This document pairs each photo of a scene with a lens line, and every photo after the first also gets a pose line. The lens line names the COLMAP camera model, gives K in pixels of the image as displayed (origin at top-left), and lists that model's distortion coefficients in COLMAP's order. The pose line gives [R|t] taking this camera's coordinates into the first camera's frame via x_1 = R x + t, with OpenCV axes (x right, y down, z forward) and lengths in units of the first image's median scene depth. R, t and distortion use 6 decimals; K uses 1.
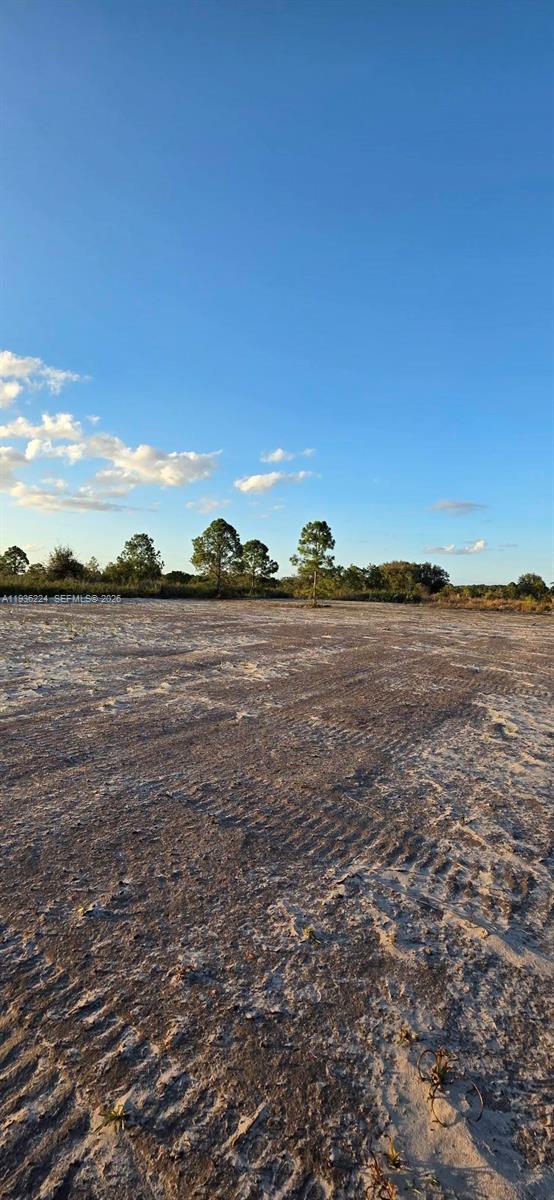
lens RADIAL K [[480.1, 0, 284.8], [0, 480.1, 599.2], [0, 0, 1]] dist [-0.000603, -0.000389]
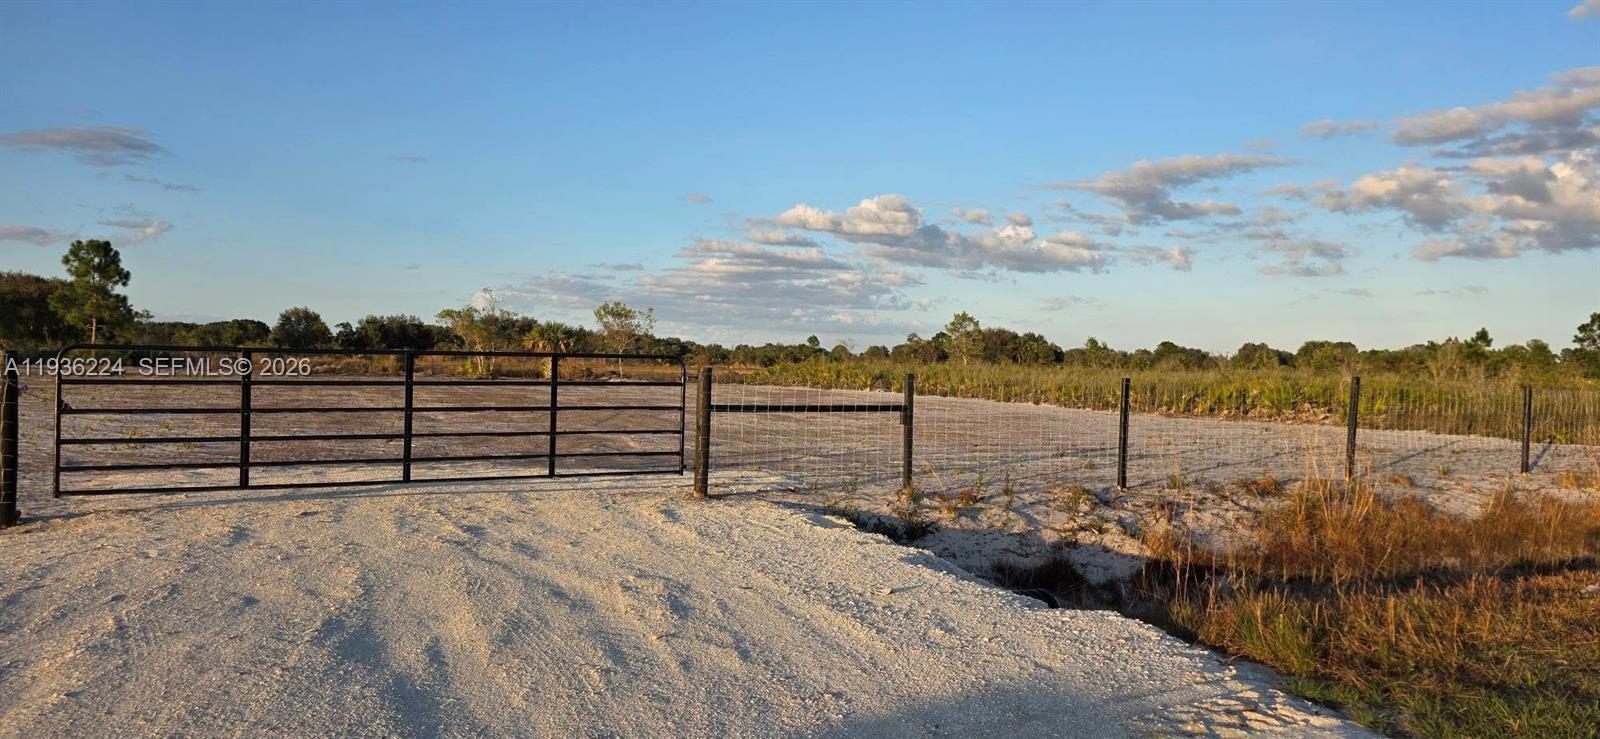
lens RADIAL K [[1076.1, 0, 792.5], [0, 1076.1, 363.1], [0, 0, 1]] dist [0.119376, -0.048088]
pose [[0.580731, -0.019080, 0.813872, -2.331506], [0.011832, 0.999818, 0.014996, -0.037578], [-0.814010, 0.000922, 0.580850, -2.365464]]
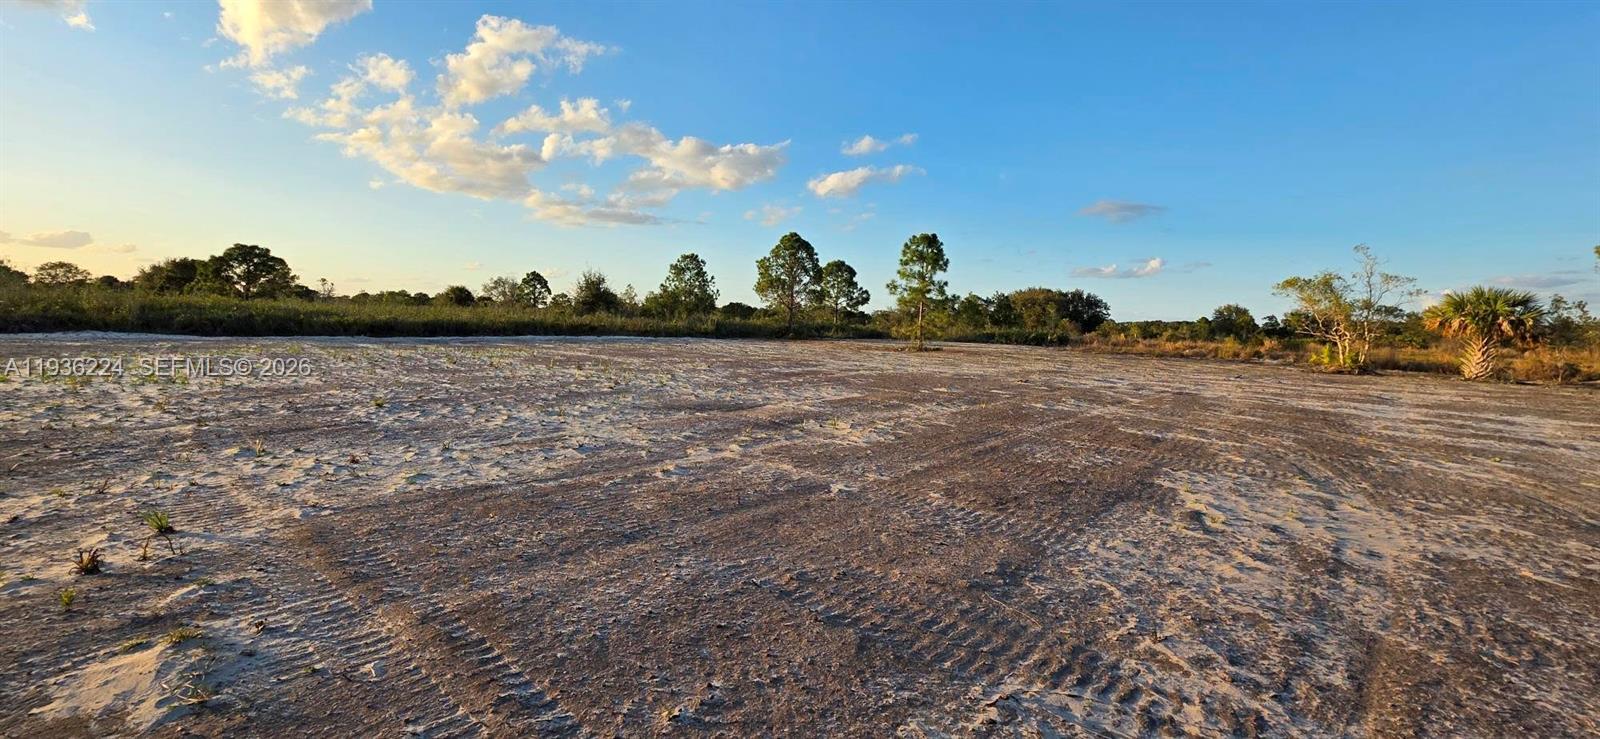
lens RADIAL K [[640.1, 0, 797.6], [0, 640.1, 375.4], [0, 0, 1]] dist [-0.000603, -0.000389]
pose [[0.992955, 0.009271, -0.118131, -0.028738], [-0.002902, 0.998538, 0.053972, 0.007479], [0.118459, -0.053249, 0.991530, -0.003406]]
